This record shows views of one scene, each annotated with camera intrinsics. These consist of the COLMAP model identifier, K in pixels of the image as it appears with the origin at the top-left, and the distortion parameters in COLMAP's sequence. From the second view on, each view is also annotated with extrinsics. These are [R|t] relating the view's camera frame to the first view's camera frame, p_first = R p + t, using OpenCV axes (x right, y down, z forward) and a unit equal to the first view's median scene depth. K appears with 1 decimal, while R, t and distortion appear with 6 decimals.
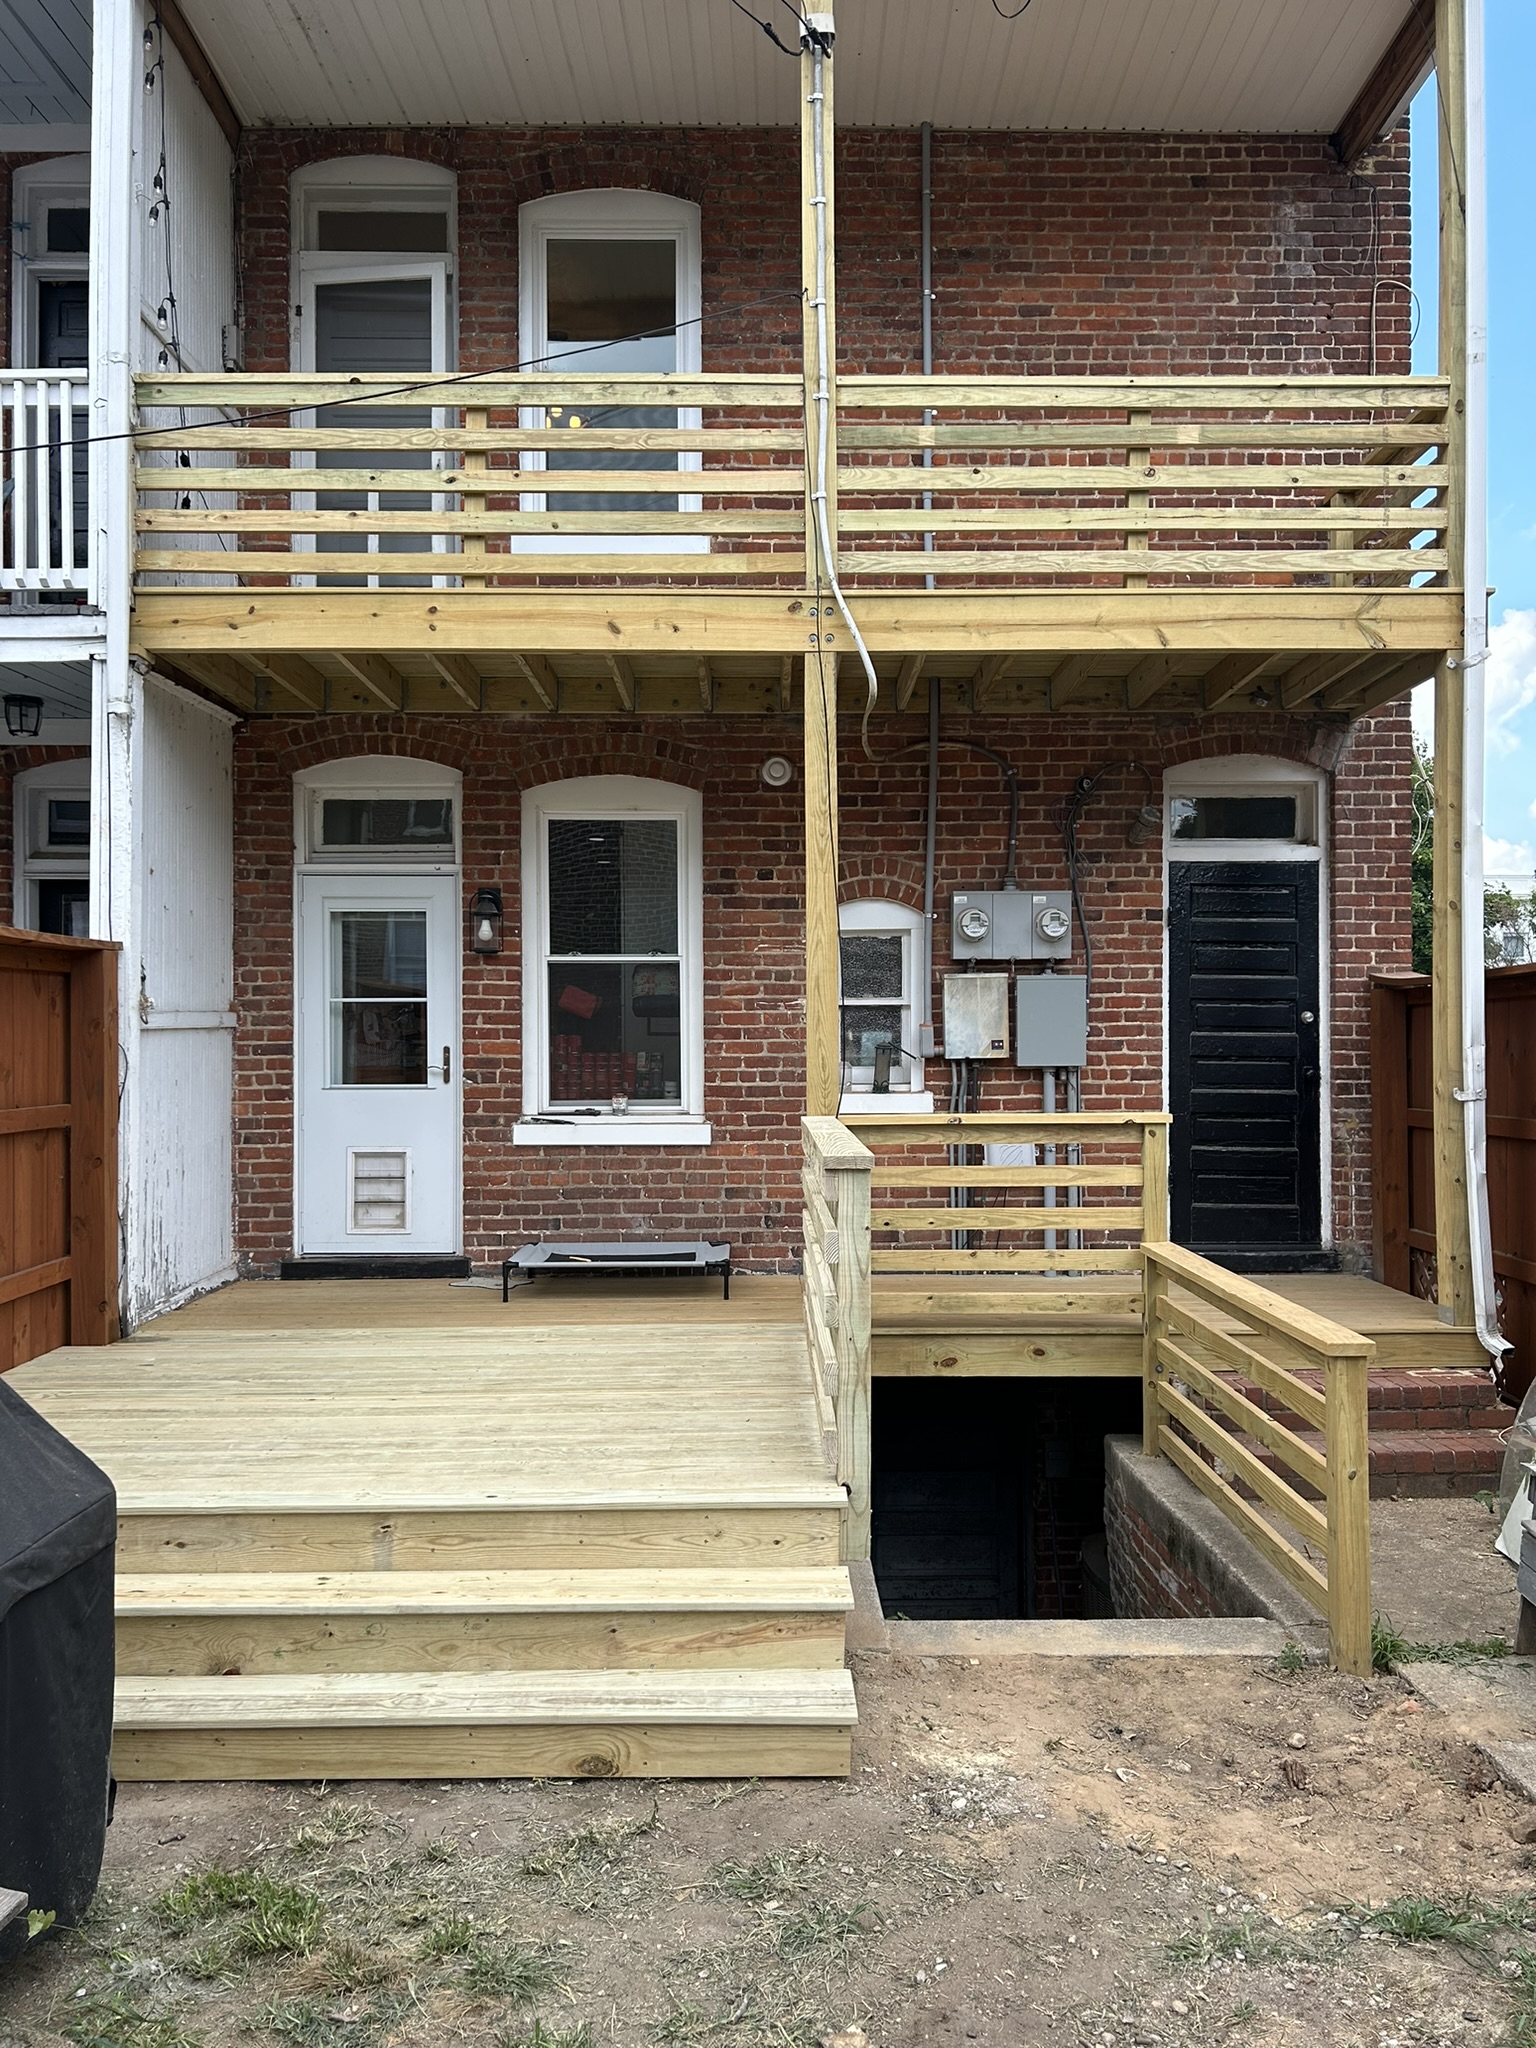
lens RADIAL K [[1543.6, 0, 796.6], [0, 1543.6, 1061.3], [0, 0, 1]] dist [0.097509, -0.138117]
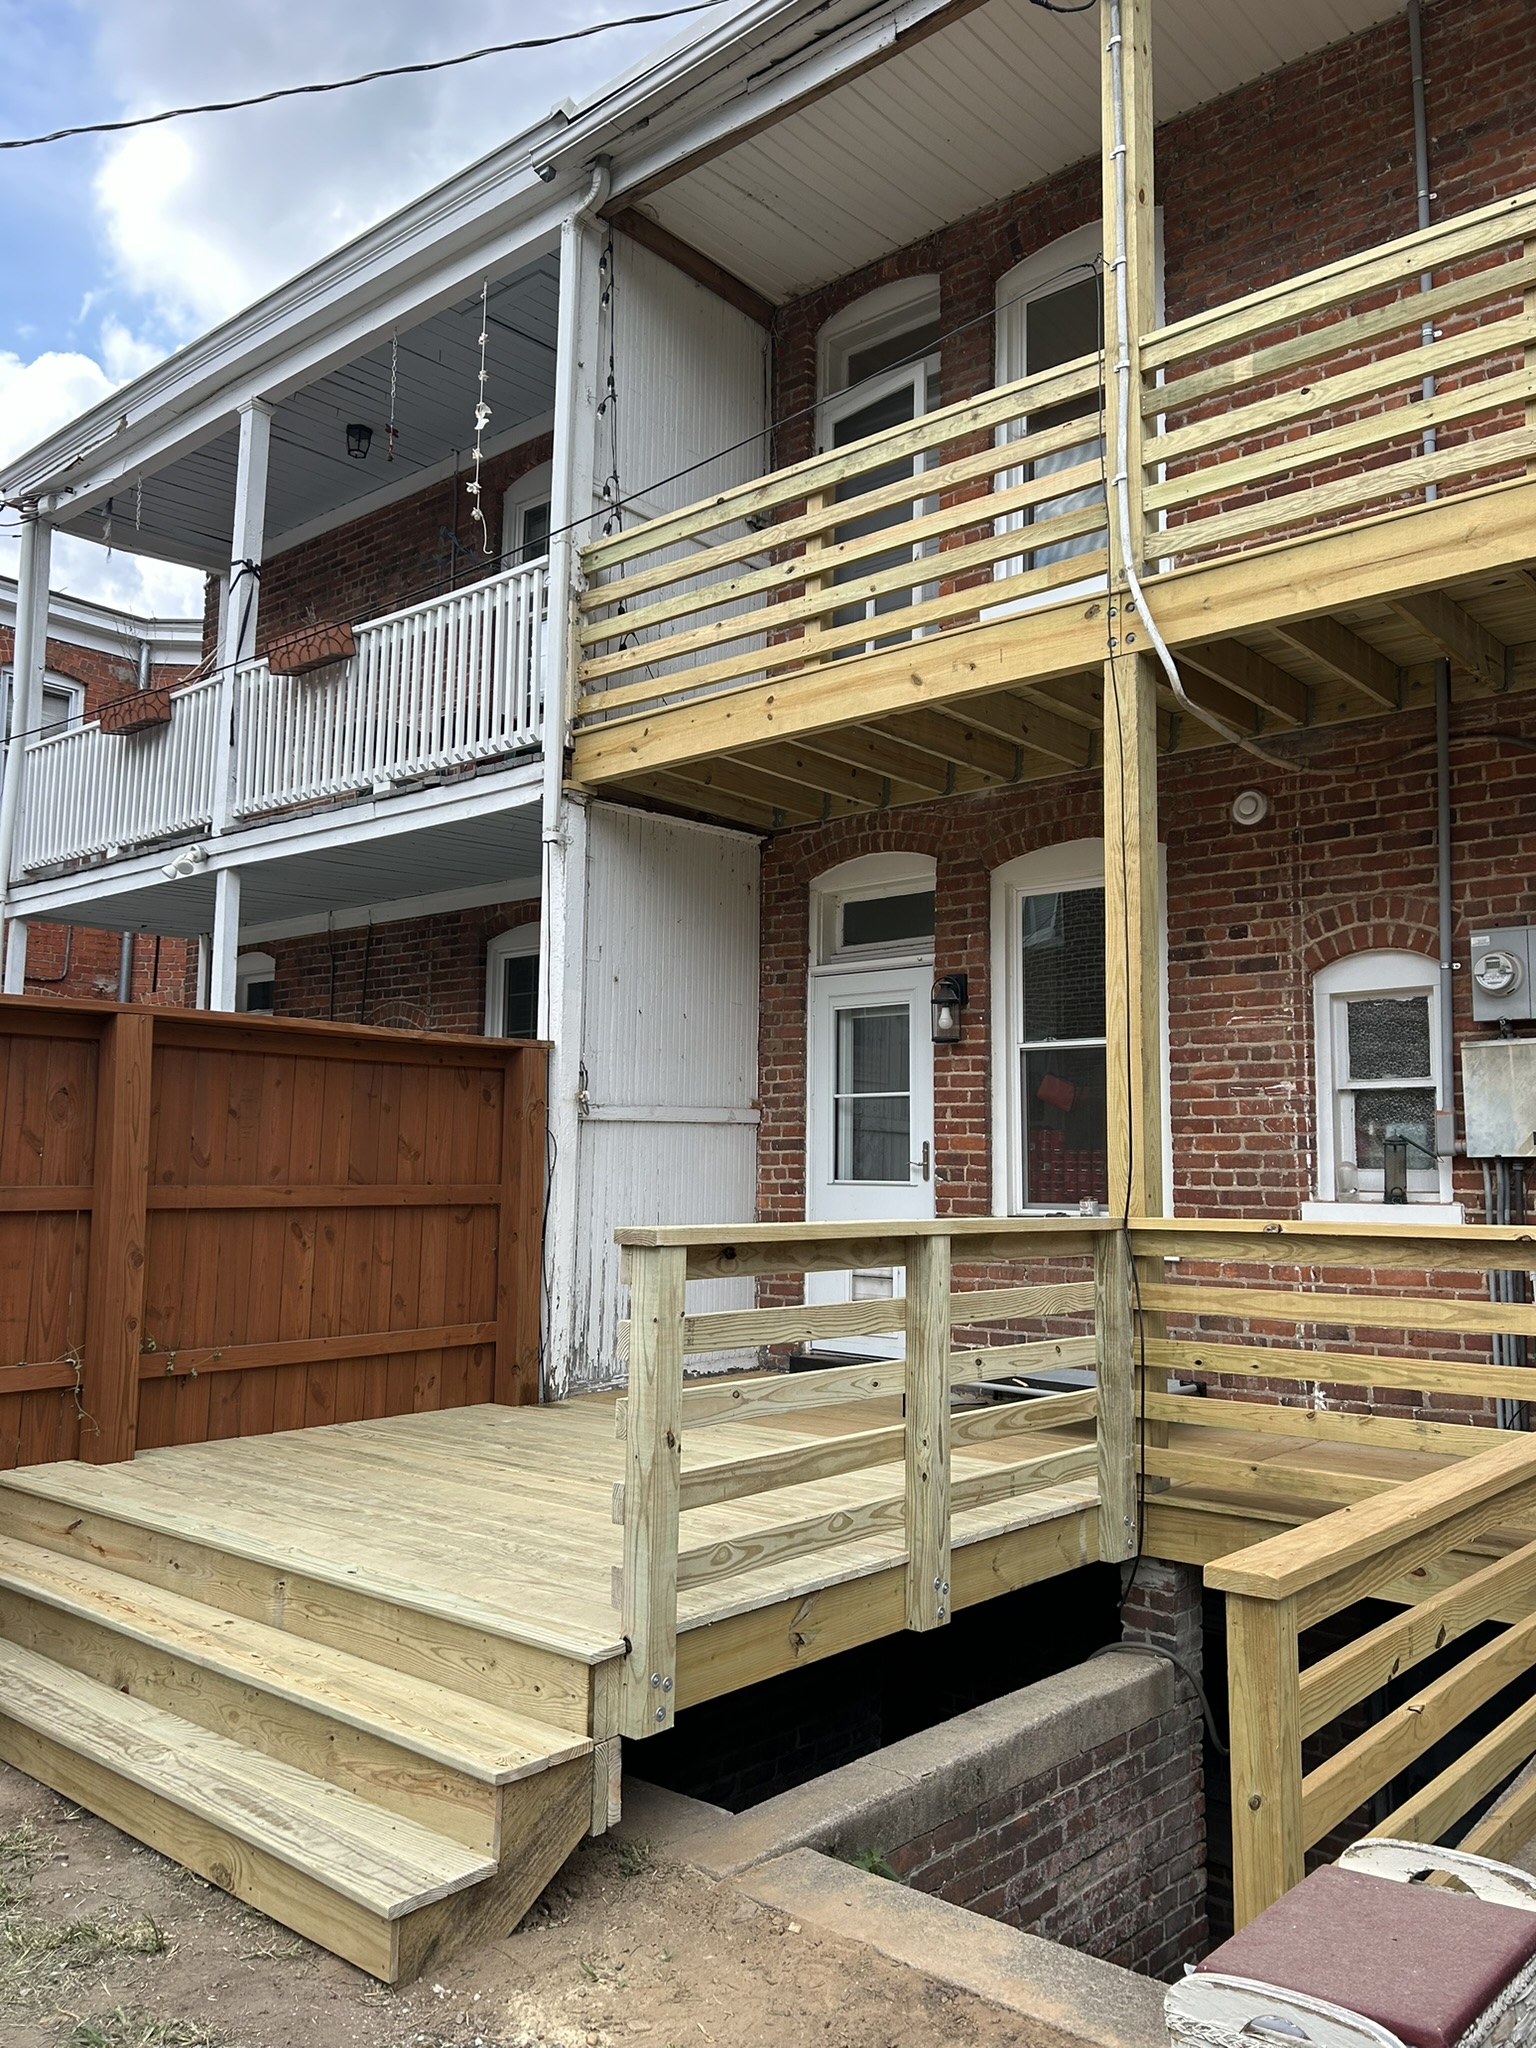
lens RADIAL K [[1553.7, 0, 768.0], [0, 1553.7, 1024.0], [0, 0, 1]] dist [0.092476, -0.103274]
pose [[0.747869, -0.053458, -0.661691, 0.344150], [-0.021167, 0.994325, -0.104256, 0.020274], [0.663509, 0.091976, 0.742493, 0.218121]]
